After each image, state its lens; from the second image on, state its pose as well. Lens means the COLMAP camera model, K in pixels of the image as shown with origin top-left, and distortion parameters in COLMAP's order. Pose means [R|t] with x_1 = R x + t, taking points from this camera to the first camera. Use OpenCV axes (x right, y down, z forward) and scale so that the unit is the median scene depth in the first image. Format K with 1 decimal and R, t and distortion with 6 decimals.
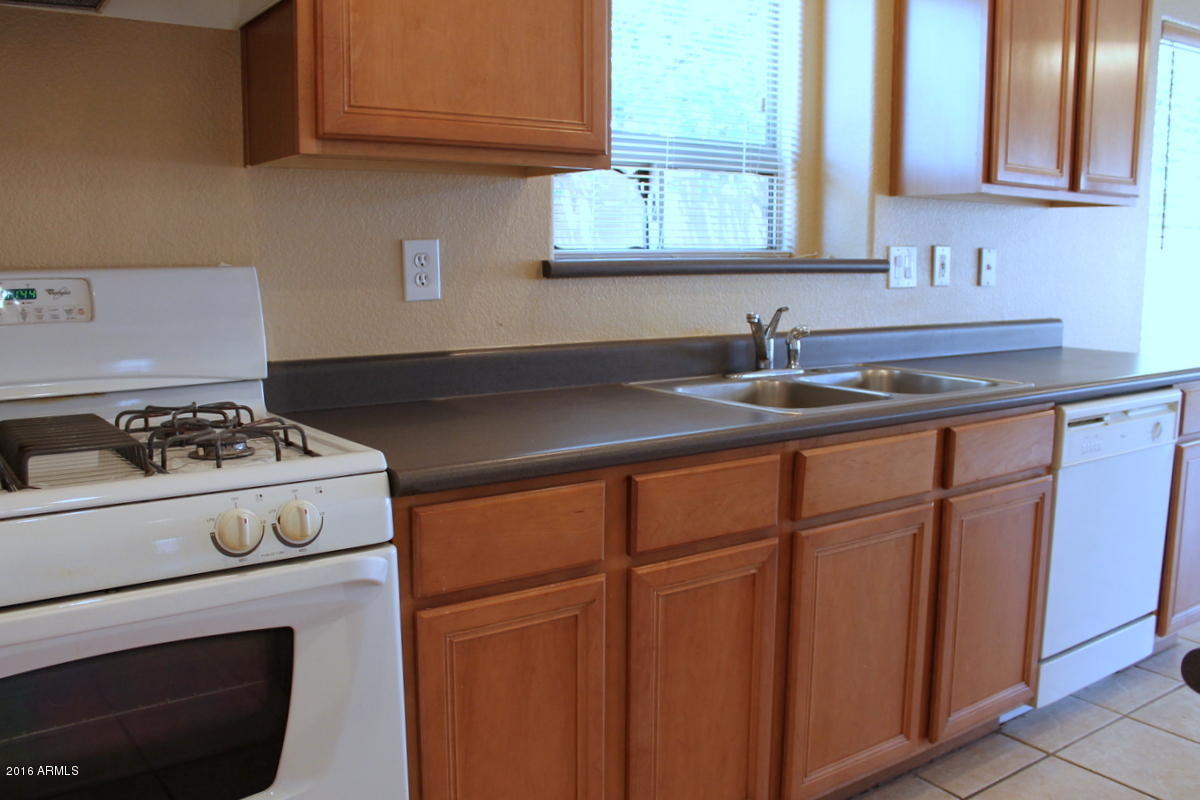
lens RADIAL K [[1053.3, 0, 594.3], [0, 1053.3, 404.6], [0, 0, 1]] dist [-0.183903, 0.179324]
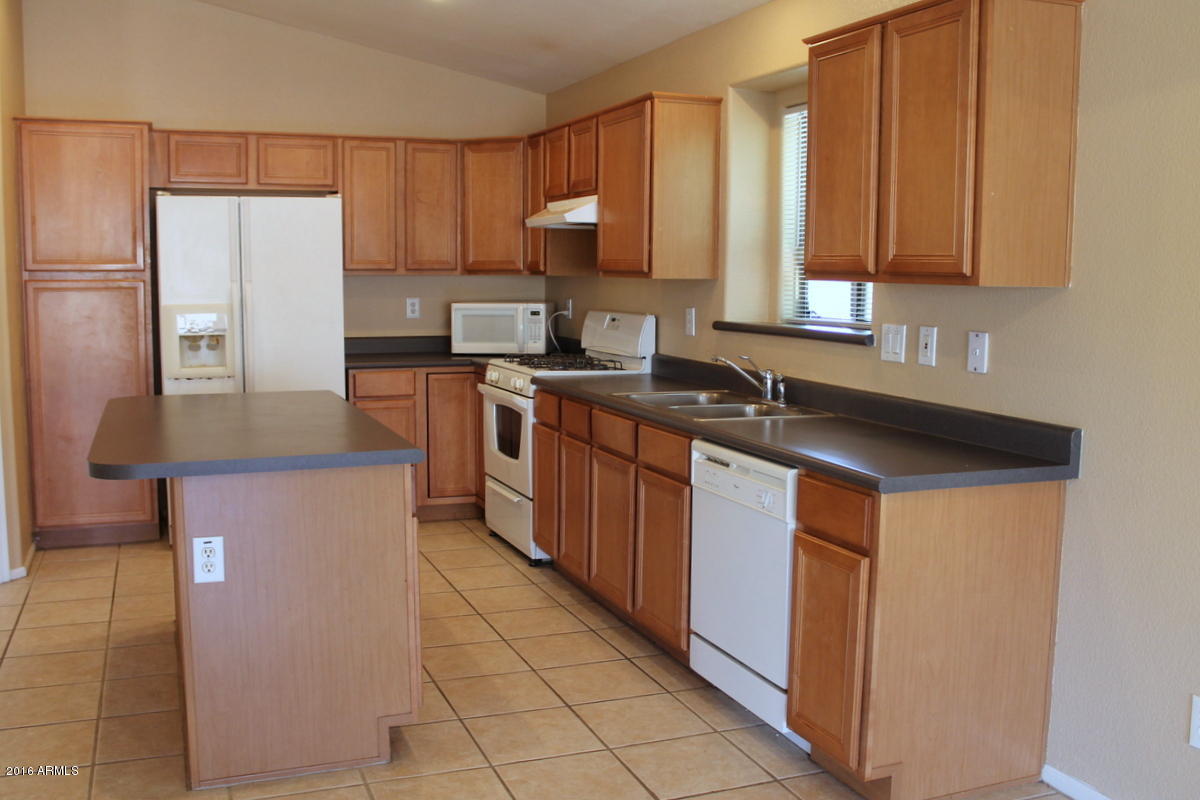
lens RADIAL K [[1149.9, 0, 595.2], [0, 1149.9, 400.1], [0, 0, 1]] dist [-0.168910, 0.183830]
pose [[-0.241446, 0.103631, -0.964865, 1.878042], [-0.154436, 0.977506, 0.143635, -0.237598], [0.958047, 0.183690, -0.220010, 1.149868]]
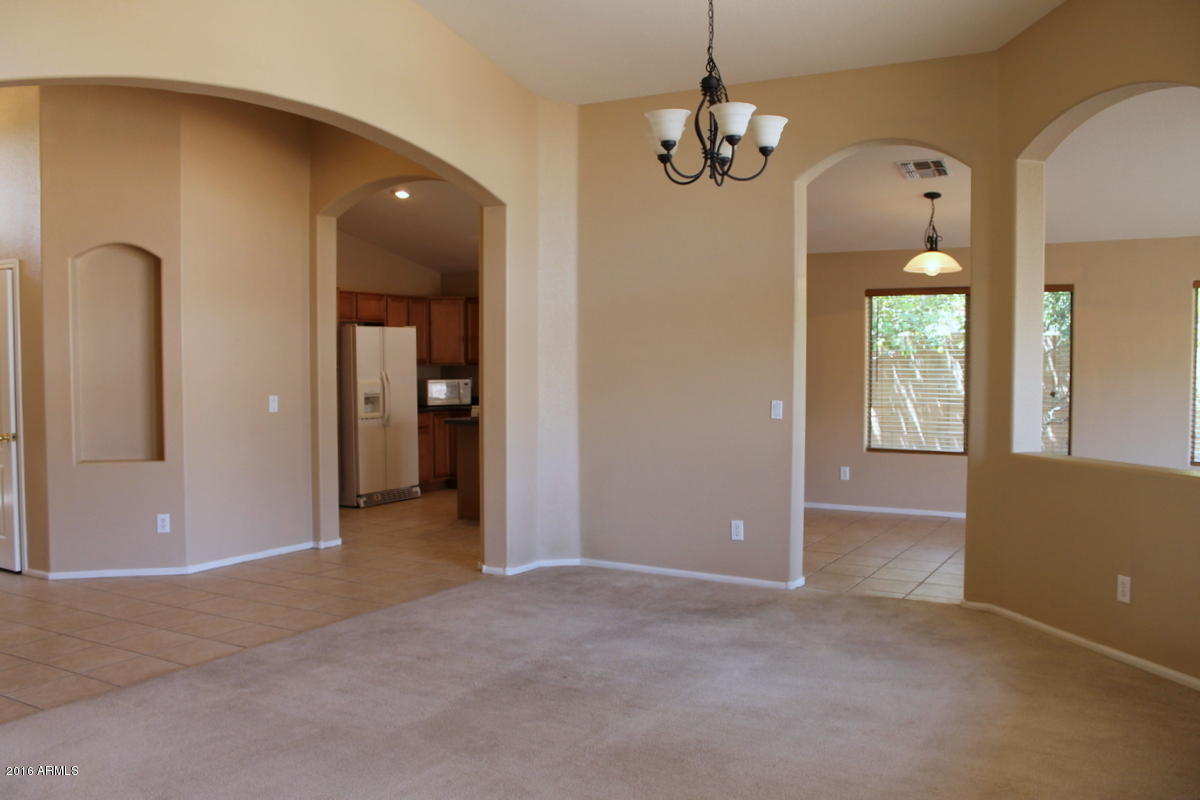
lens RADIAL K [[1010.6, 0, 591.1], [0, 1010.6, 401.1], [0, 0, 1]] dist [-0.166770, 0.151750]
pose [[0.410159, 0.030818, -0.911493, 3.783517], [-0.134121, 0.990601, -0.026860, 0.080431], [0.902098, 0.133267, 0.410437, -0.906060]]
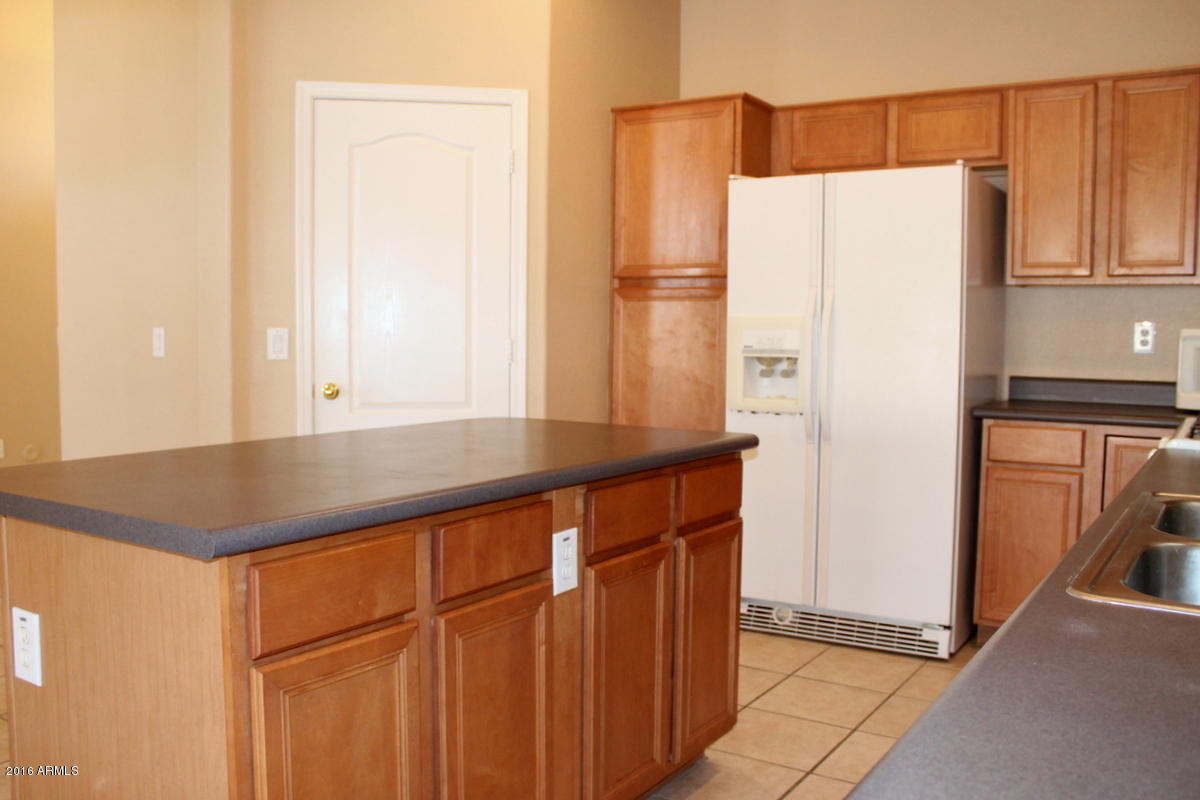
lens RADIAL K [[1053.3, 0, 594.3], [0, 1053.3, 404.6], [0, 0, 1]] dist [-0.183903, 0.179324]
pose [[-0.930161, 0.014076, -0.366881, 0.752152], [-0.068849, 0.974851, 0.211957, -0.171611], [0.360638, 0.222414, -0.905799, 1.248964]]
